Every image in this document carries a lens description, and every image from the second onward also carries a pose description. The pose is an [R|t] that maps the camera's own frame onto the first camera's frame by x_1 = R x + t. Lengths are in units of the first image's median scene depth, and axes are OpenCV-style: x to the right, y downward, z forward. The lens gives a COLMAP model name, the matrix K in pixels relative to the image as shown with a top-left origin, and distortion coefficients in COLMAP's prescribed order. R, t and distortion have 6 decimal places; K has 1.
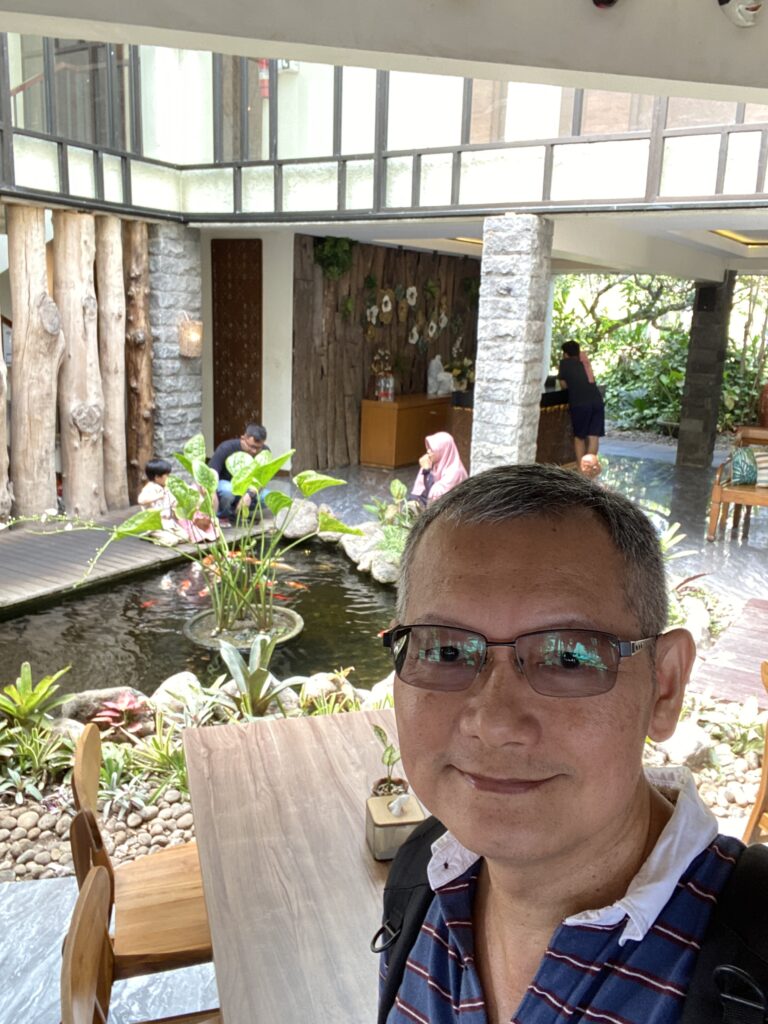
lens RADIAL K [[891.4, 0, 384.0], [0, 891.4, 512.2], [0, 0, 1]] dist [0.001177, 0.000432]
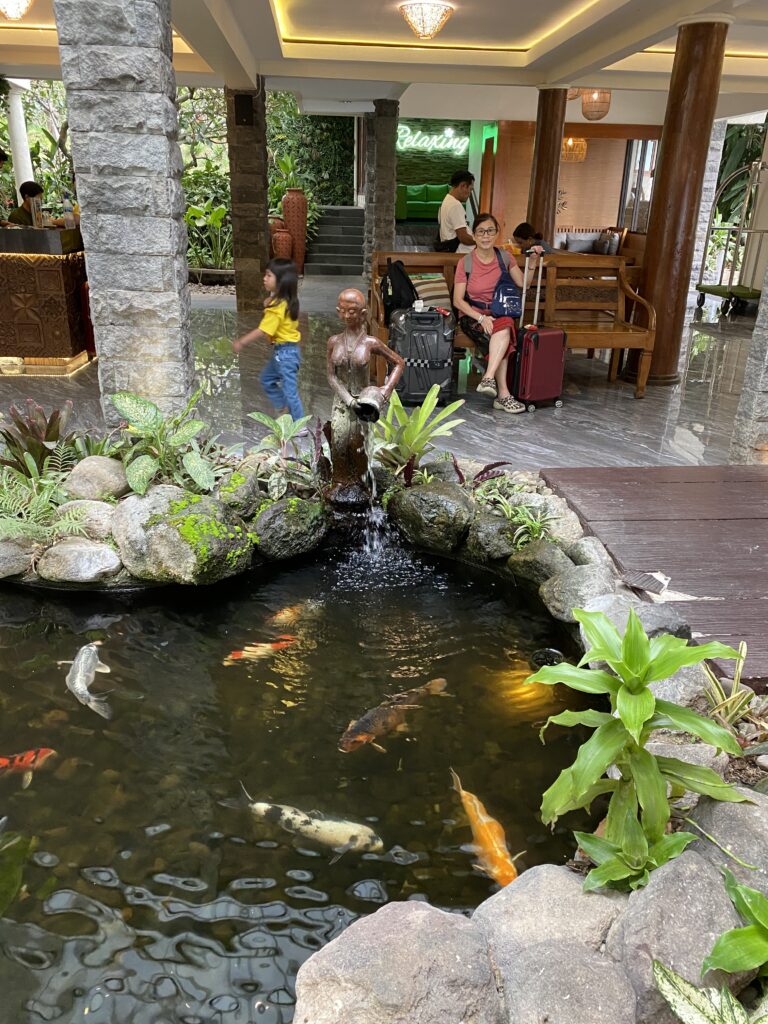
lens RADIAL K [[775.3, 0, 384.8], [0, 775.3, 513.1], [0, 0, 1]] dist [0.013458, 0.003586]
pose [[0.799718, -0.238786, 0.550847, -0.058025], [0.131510, 0.964893, 0.227346, -0.030972], [-0.585795, -0.109371, 0.803045, 0.491651]]
